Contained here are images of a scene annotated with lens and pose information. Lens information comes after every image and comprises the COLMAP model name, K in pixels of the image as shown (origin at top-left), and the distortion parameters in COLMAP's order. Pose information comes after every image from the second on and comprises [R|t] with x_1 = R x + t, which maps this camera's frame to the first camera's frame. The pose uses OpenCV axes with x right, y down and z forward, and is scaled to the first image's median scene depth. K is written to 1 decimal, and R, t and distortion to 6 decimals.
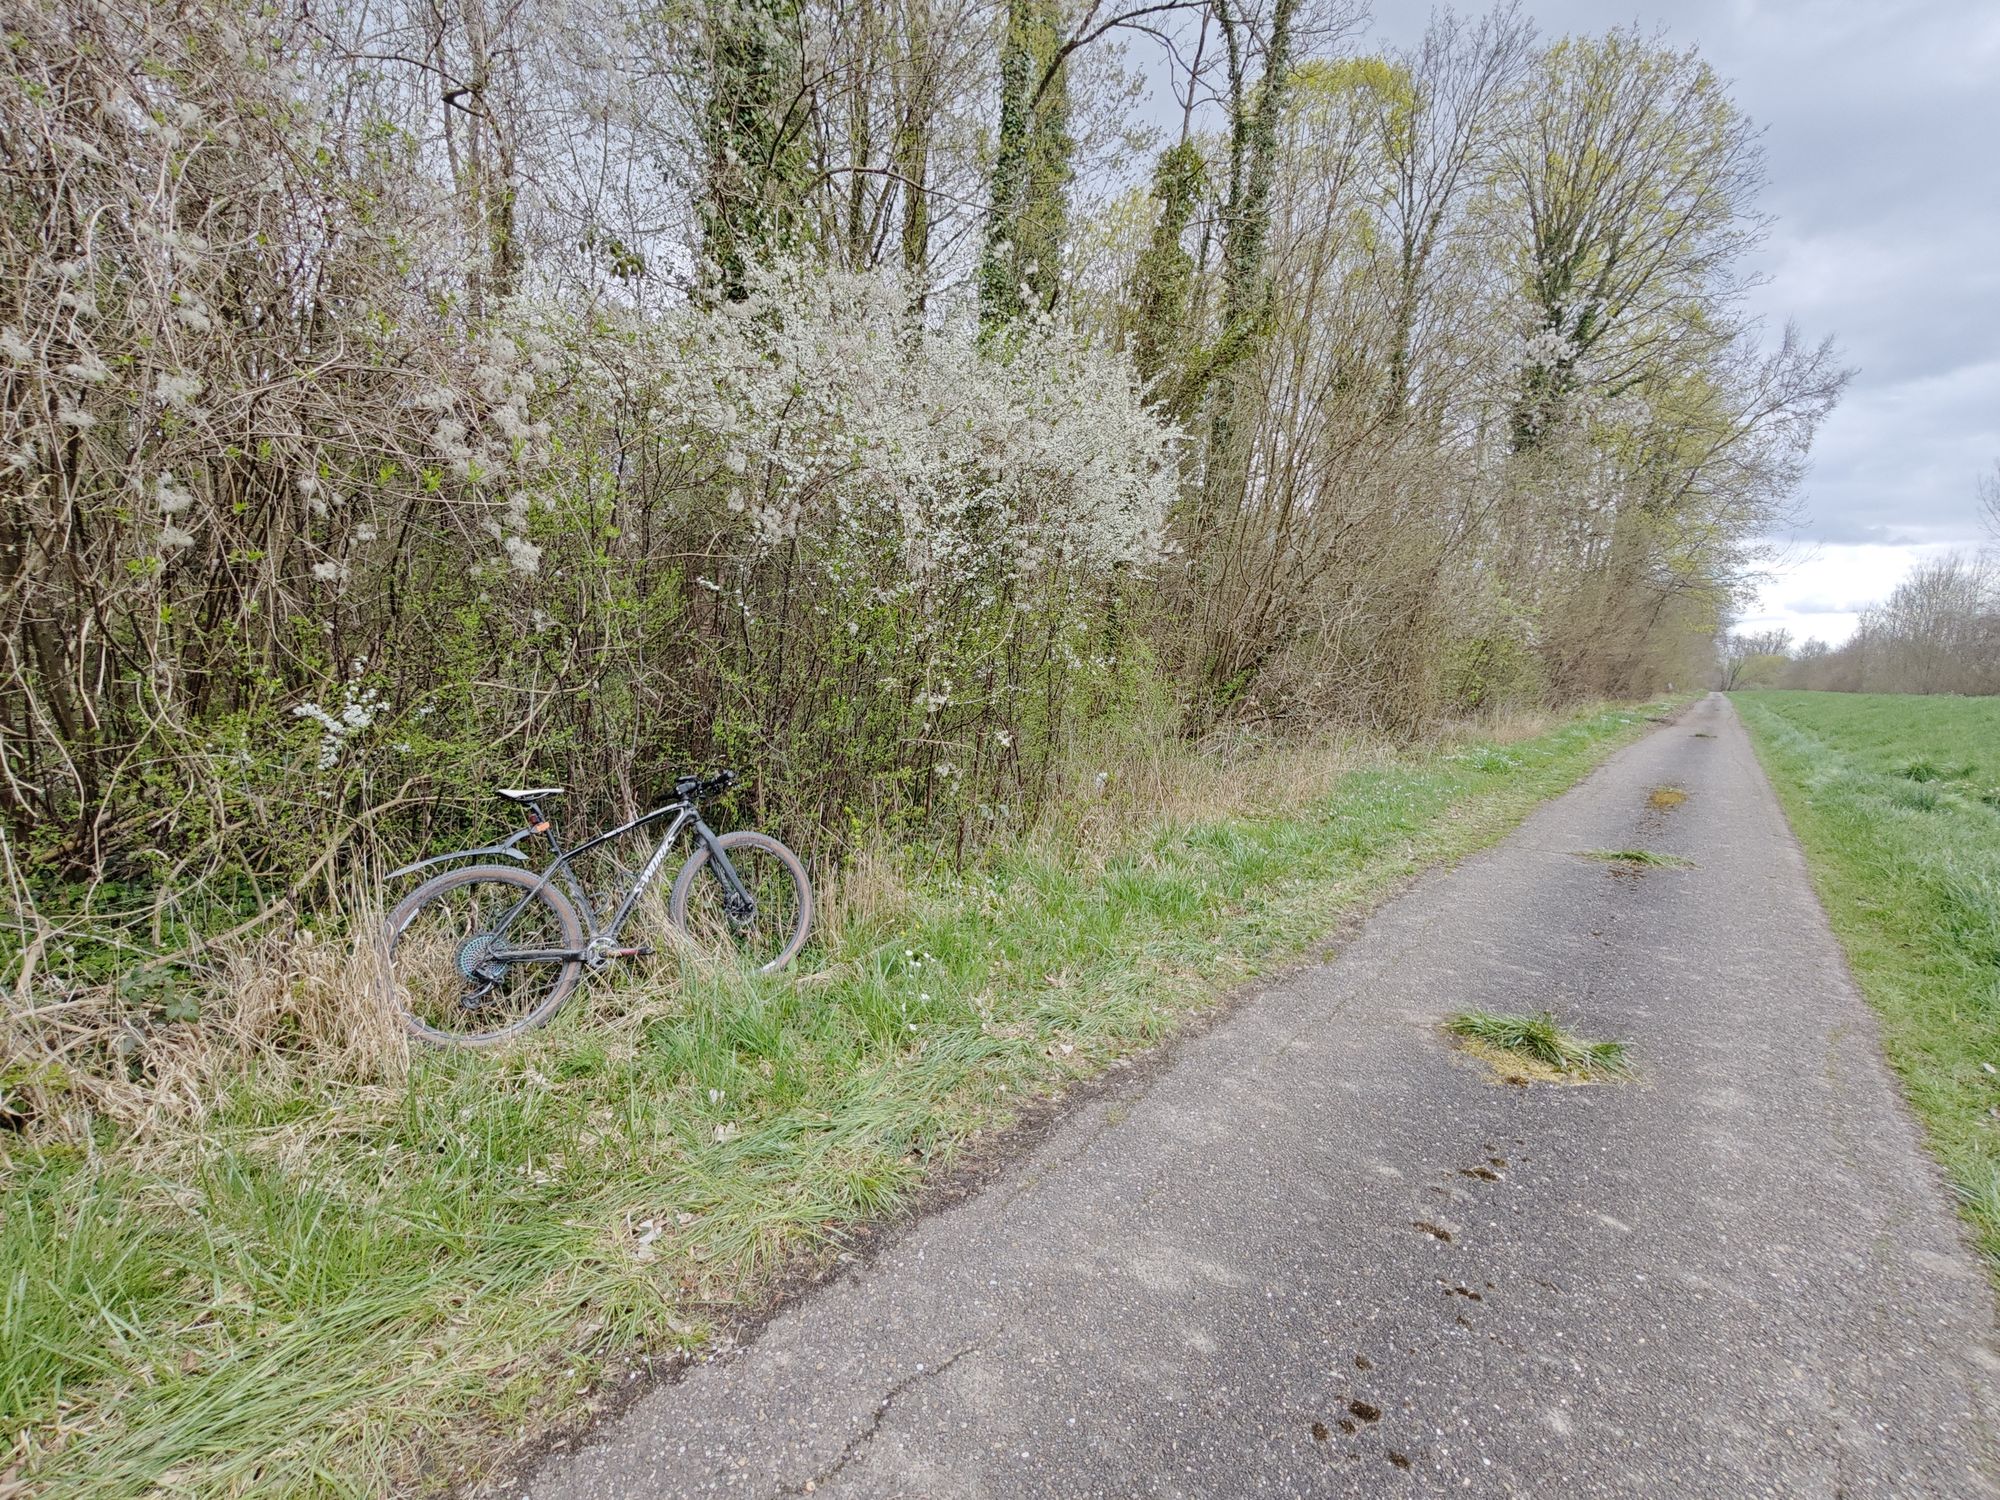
lens RADIAL K [[914.9, 0, 998.8], [0, 914.9, 772.7], [0, 0, 1]] dist [-0.001597, -0.000174]
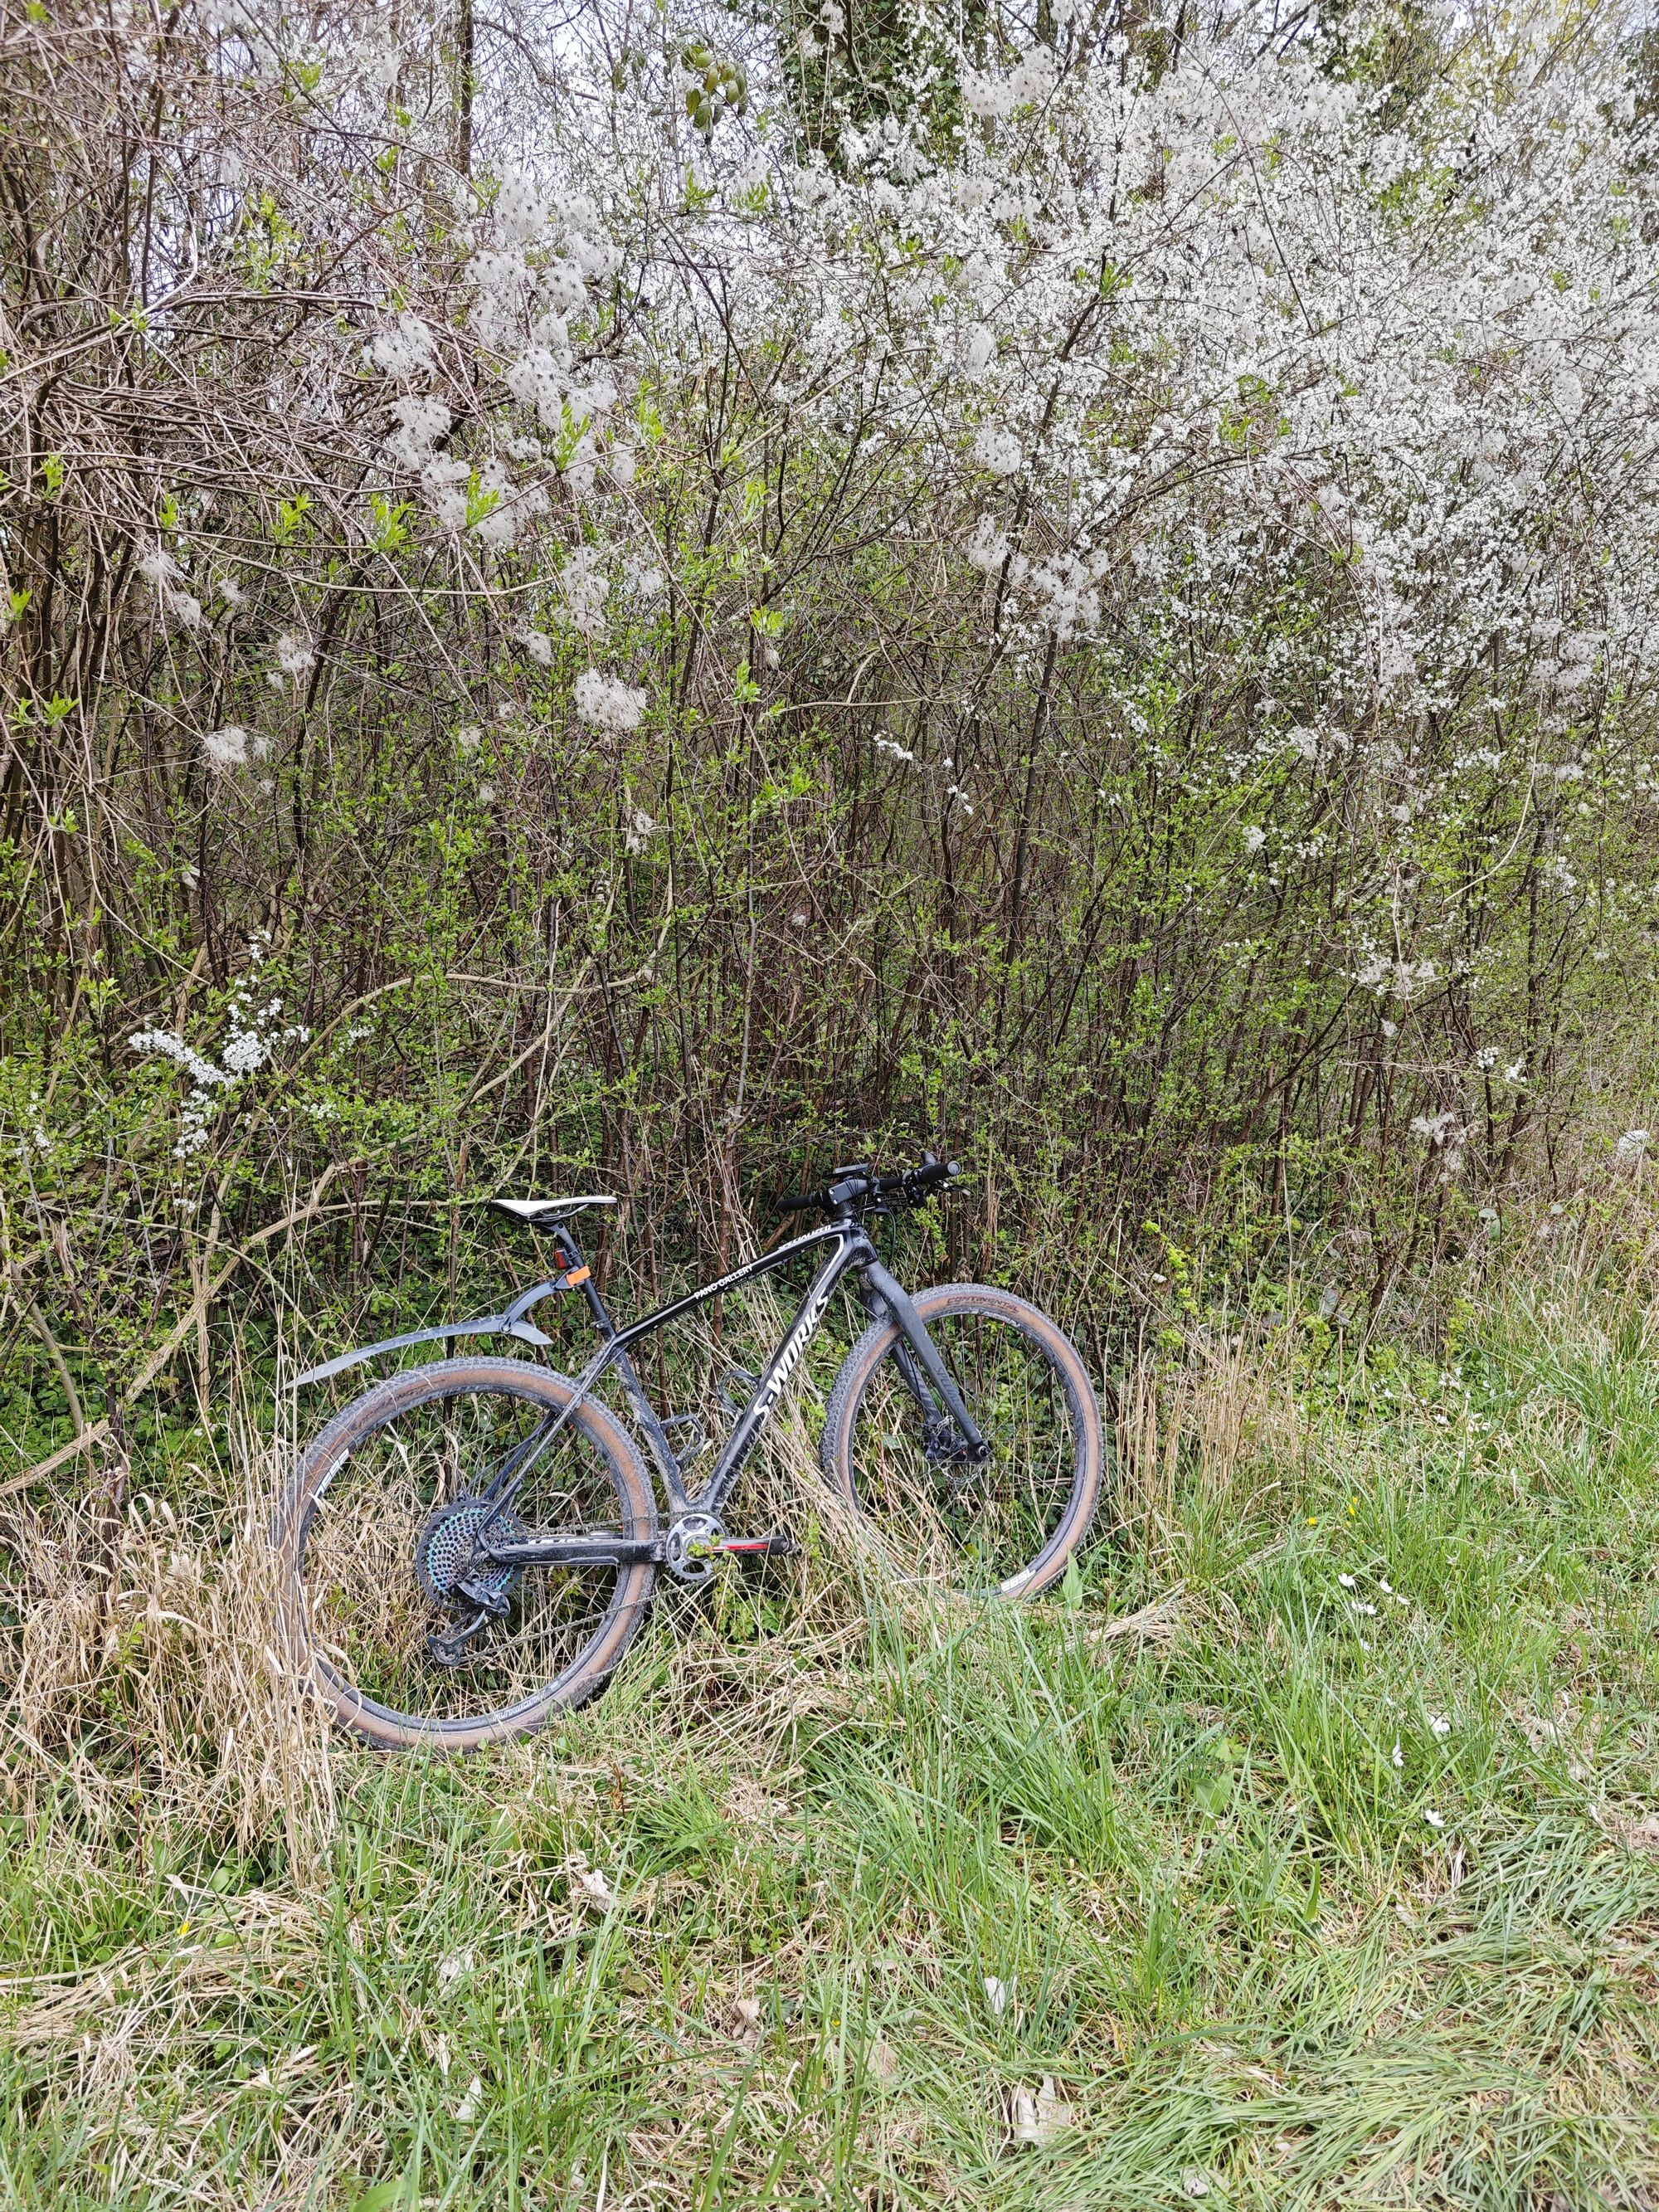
lens RADIAL K [[1477.6, 0, 830.9], [0, 1477.6, 1088.1], [0, 0, 1]] dist [0.073008, -0.065165]
pose [[0.971393, 0.008675, -0.237319, -0.181648], [-0.003643, 0.999759, 0.021633, -0.059650], [0.237450, -0.020150, 0.971191, 0.265839]]
